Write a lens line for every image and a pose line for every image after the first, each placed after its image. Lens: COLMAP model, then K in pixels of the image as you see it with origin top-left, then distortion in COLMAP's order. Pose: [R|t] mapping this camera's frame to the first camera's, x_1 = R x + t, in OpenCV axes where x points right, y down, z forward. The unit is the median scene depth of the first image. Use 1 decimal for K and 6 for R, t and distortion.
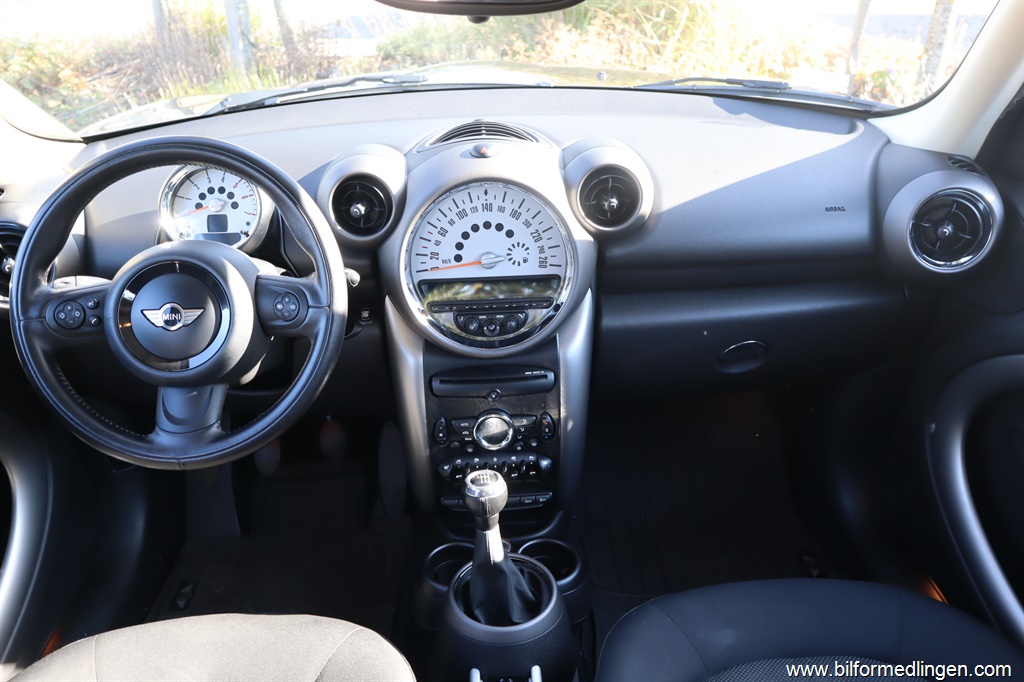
lens RADIAL K [[920.4, 0, 511.9], [0, 920.4, 334.8], [0, 0, 1]] dist [-0.052006, 0.107350]
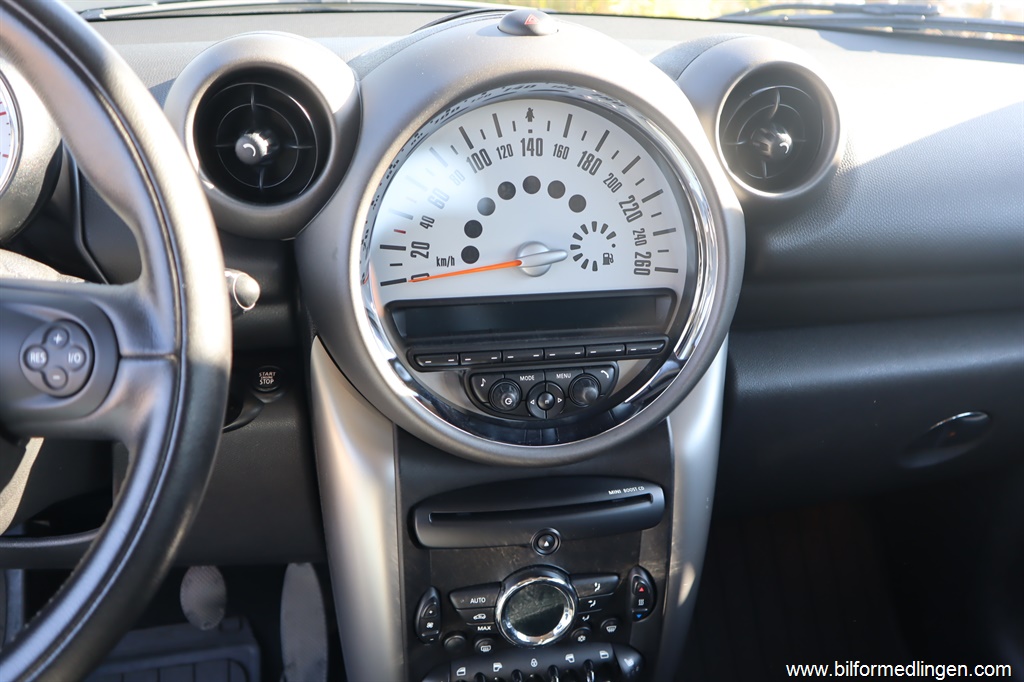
lens RADIAL K [[920.4, 0, 516.9], [0, 920.4, 335.0], [0, 0, 1]] dist [-0.052006, 0.107350]
pose [[0.991299, -0.014635, 0.130817, -0.098109], [0.023762, 0.997369, -0.068484, -0.009292], [-0.129470, 0.070996, 0.989038, 0.537848]]
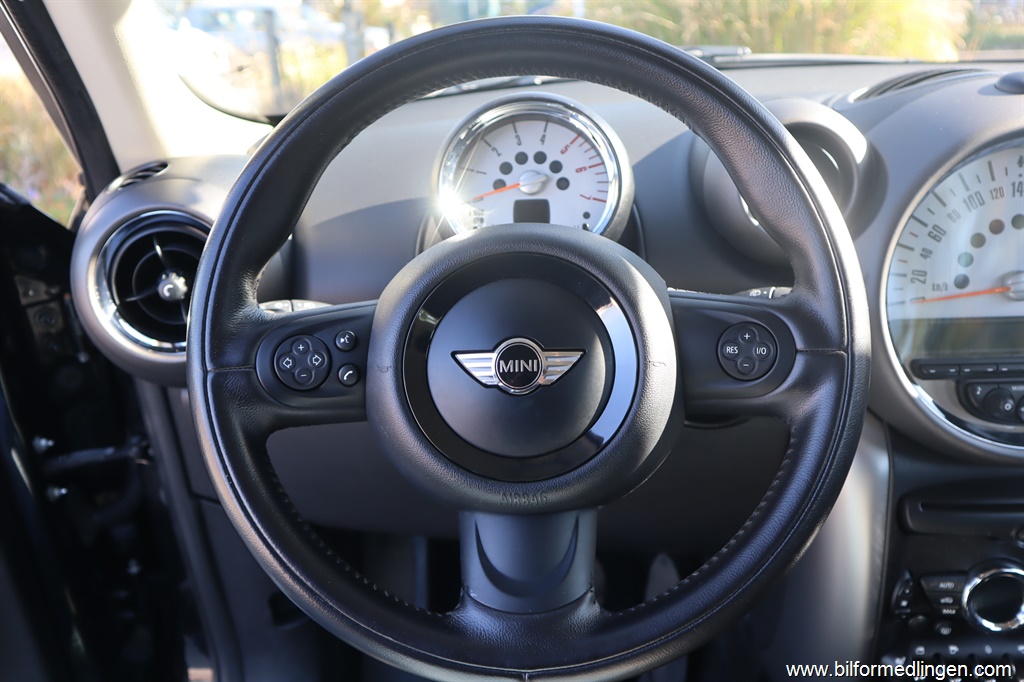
lens RADIAL K [[920.4, 0, 519.0], [0, 920.4, 335.0], [0, 0, 1]] dist [-0.052006, 0.107350]
pose [[0.997360, 0.010143, -0.071907, -0.286359], [-0.018098, 0.993670, -0.110867, 0.014570], [0.070328, 0.111876, 0.991230, 0.445042]]
